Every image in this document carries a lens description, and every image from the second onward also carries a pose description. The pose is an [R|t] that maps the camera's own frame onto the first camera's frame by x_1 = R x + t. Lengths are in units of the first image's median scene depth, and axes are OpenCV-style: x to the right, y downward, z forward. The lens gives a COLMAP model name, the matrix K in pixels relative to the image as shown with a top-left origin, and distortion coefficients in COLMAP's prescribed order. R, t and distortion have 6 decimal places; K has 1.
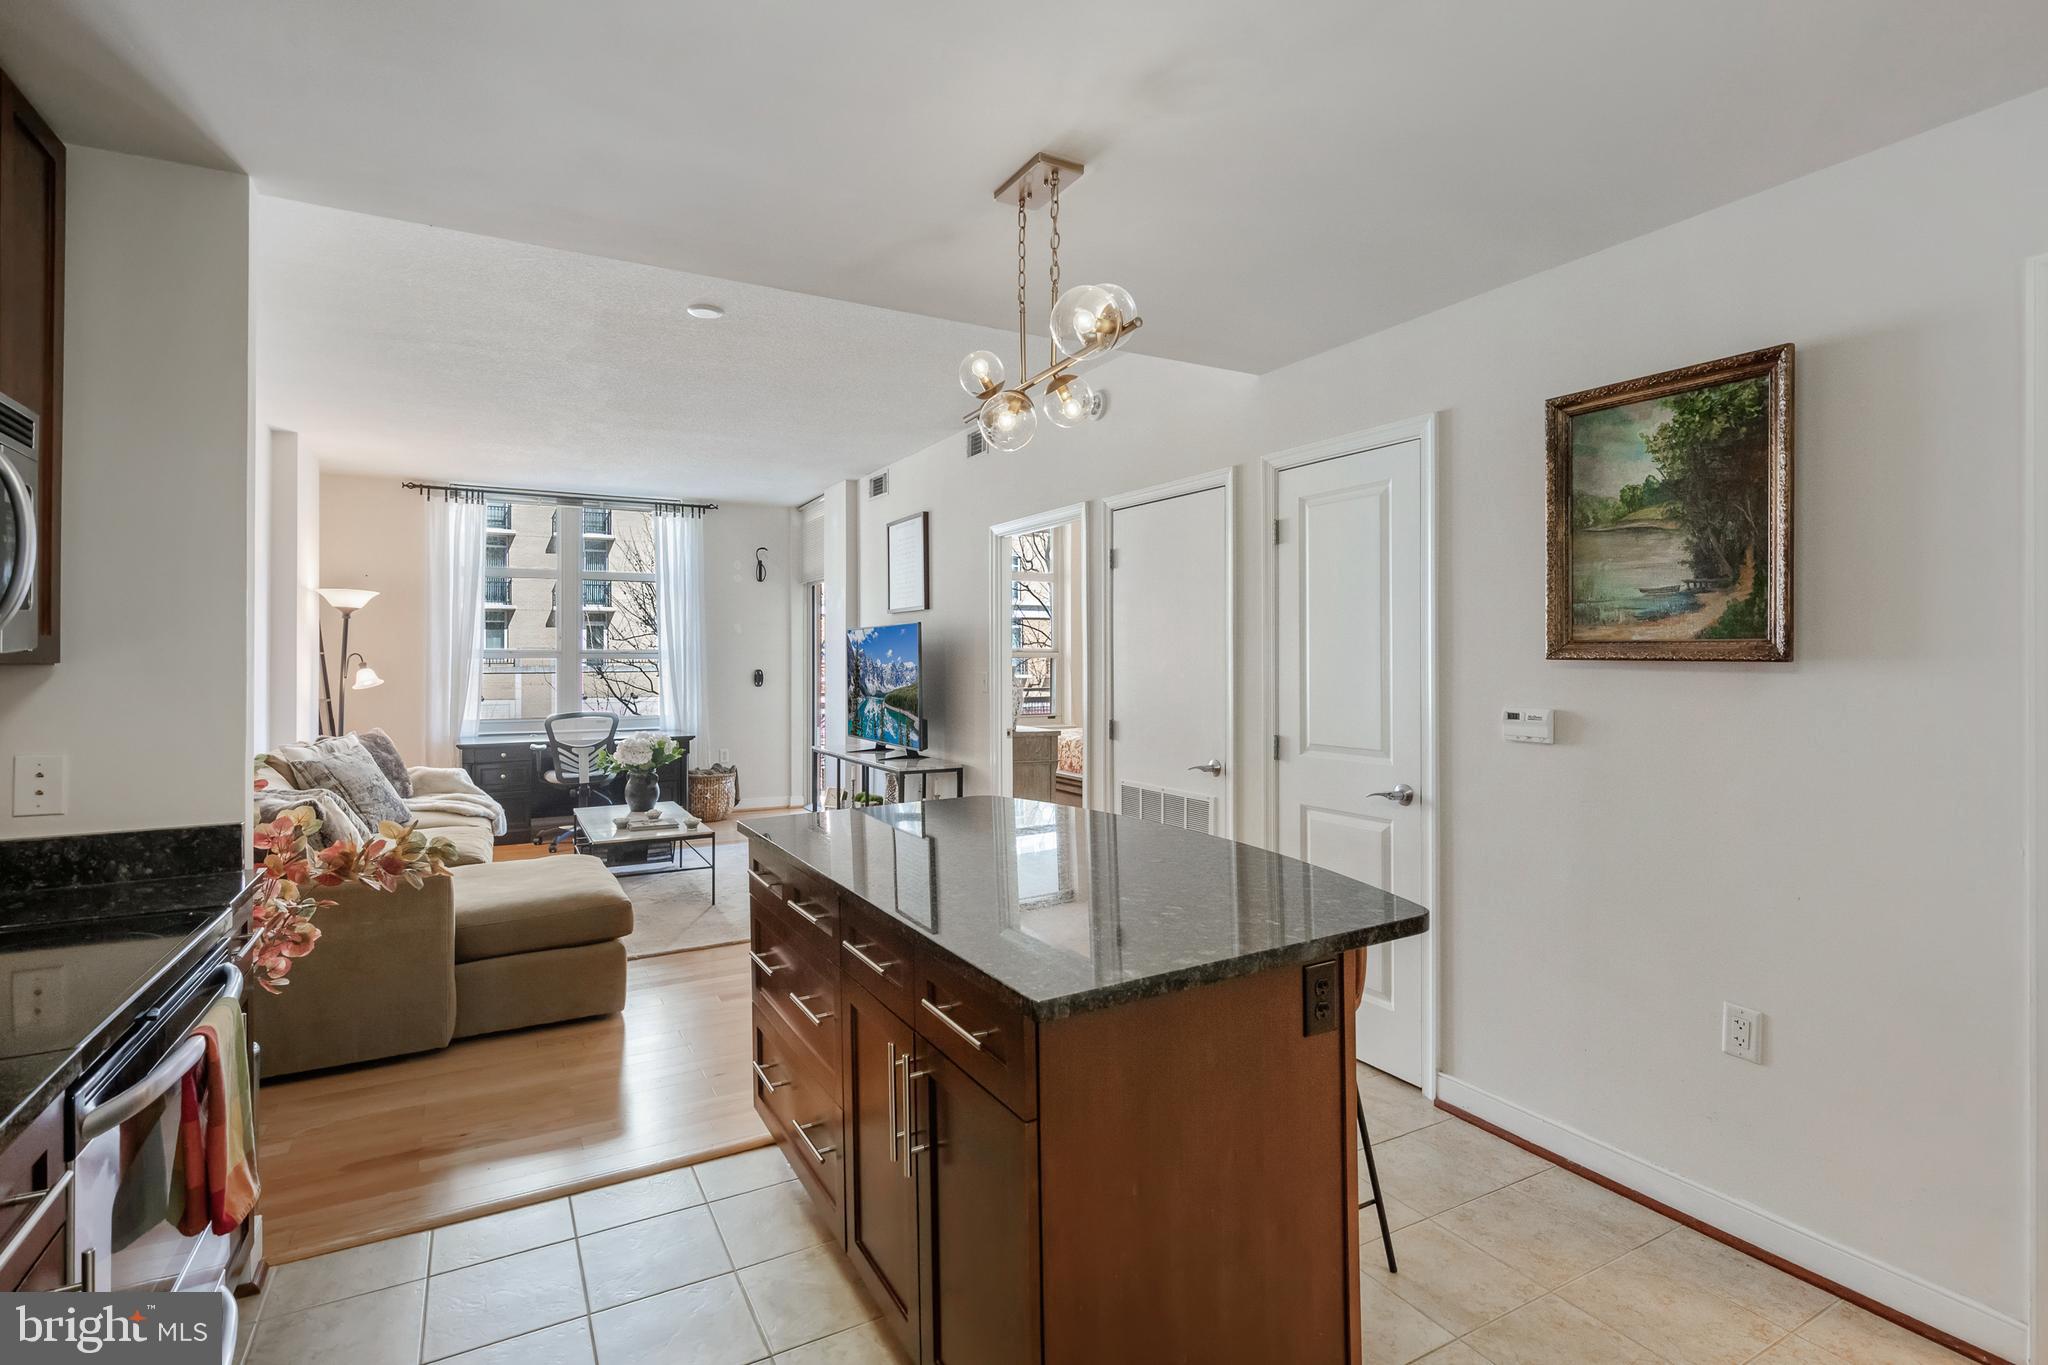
lens RADIAL K [[956.8, 0, 1016.9], [0, 956.8, 651.2], [0, 0, 1]] dist [-0.001170, -0.000088]
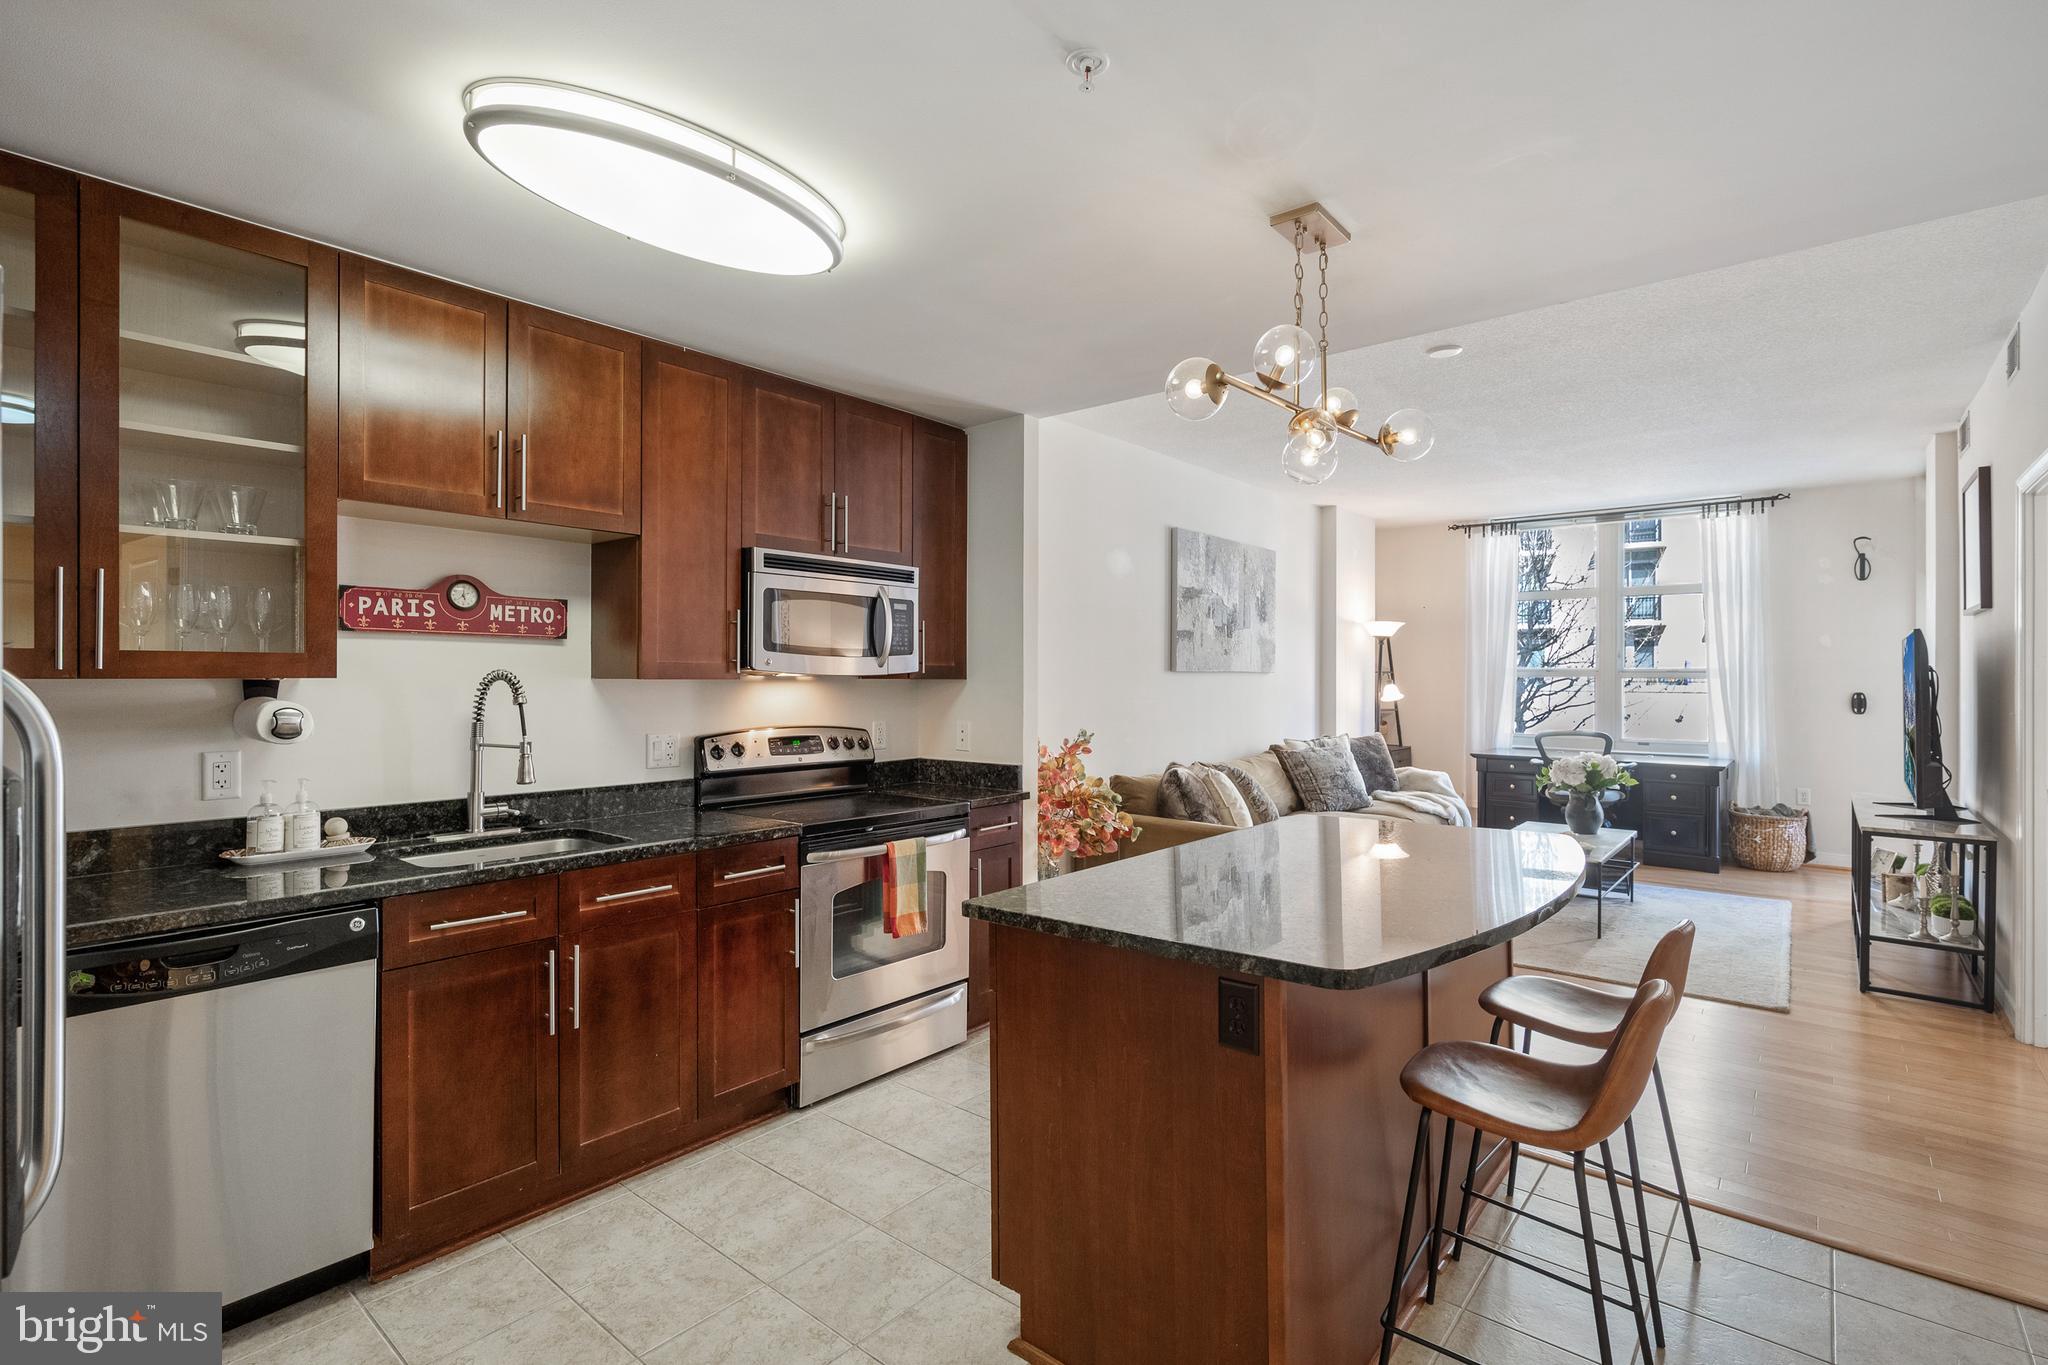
lens RADIAL K [[960.1, 0, 1024.0], [0, 960.1, 682.5], [0, 0, 1]] dist [-0.001122, 0.000235]
pose [[0.359683, 0.009787, -0.933023, 0.302332], [0.003823, 0.999921, 0.011962, -0.001526], [0.933067, -0.007869, 0.359617, 0.107701]]
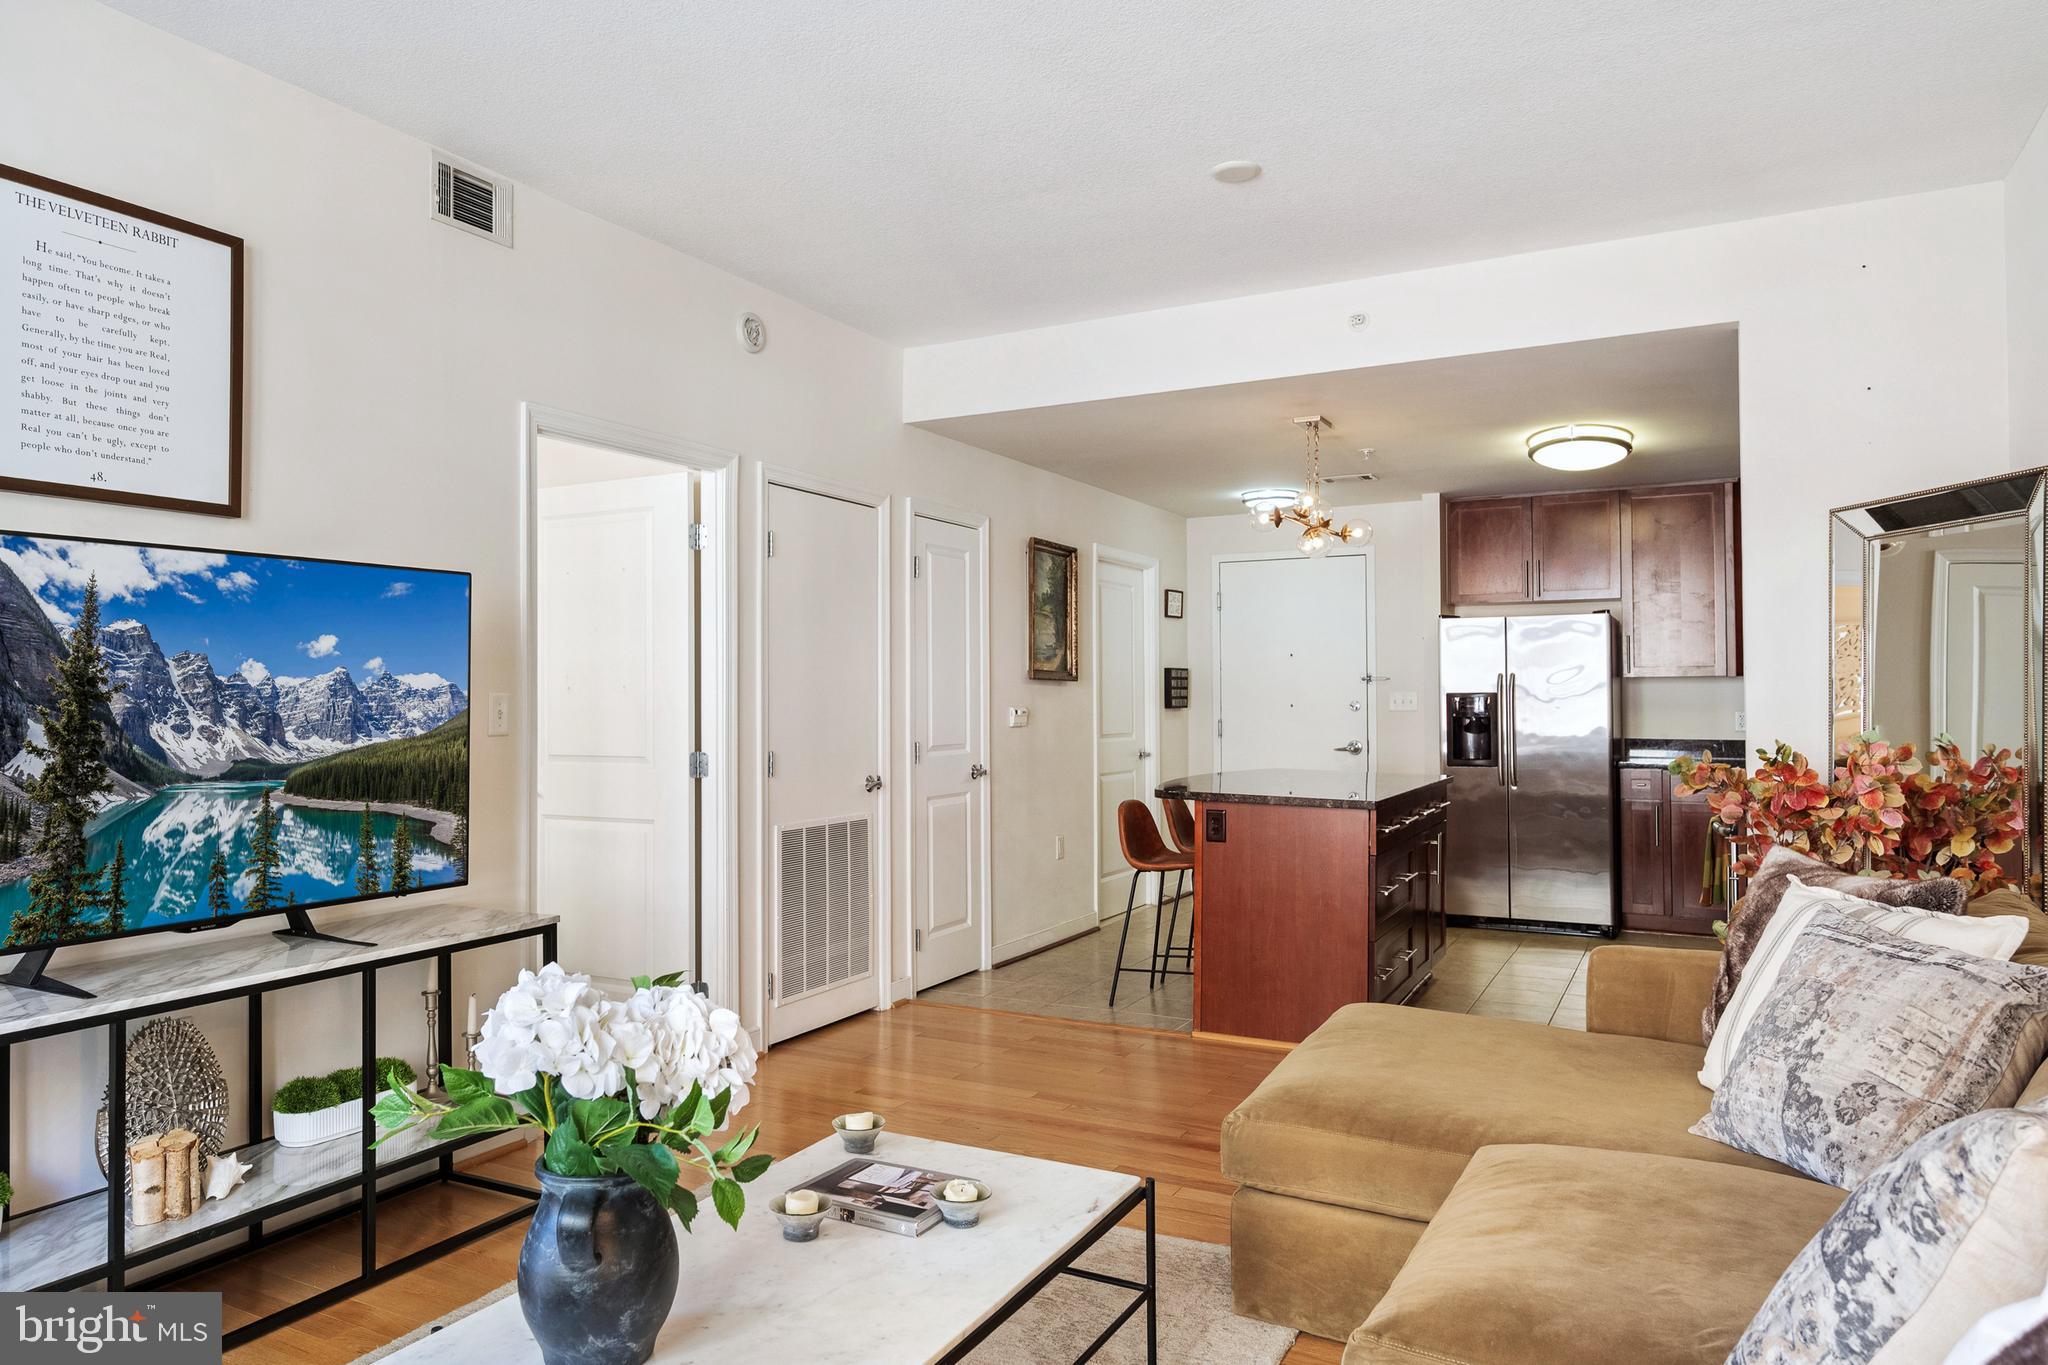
lens RADIAL K [[1387.5, 0, 940.5], [0, 1387.5, 679.9], [0, 0, 1]] dist [0.000259, -0.000909]
pose [[-0.521552, 0.016424, 0.853061, -0.652966], [0.001711, 0.999833, -0.018204, 0.022930], [-0.853218, -0.008034, -0.521493, 1.021651]]
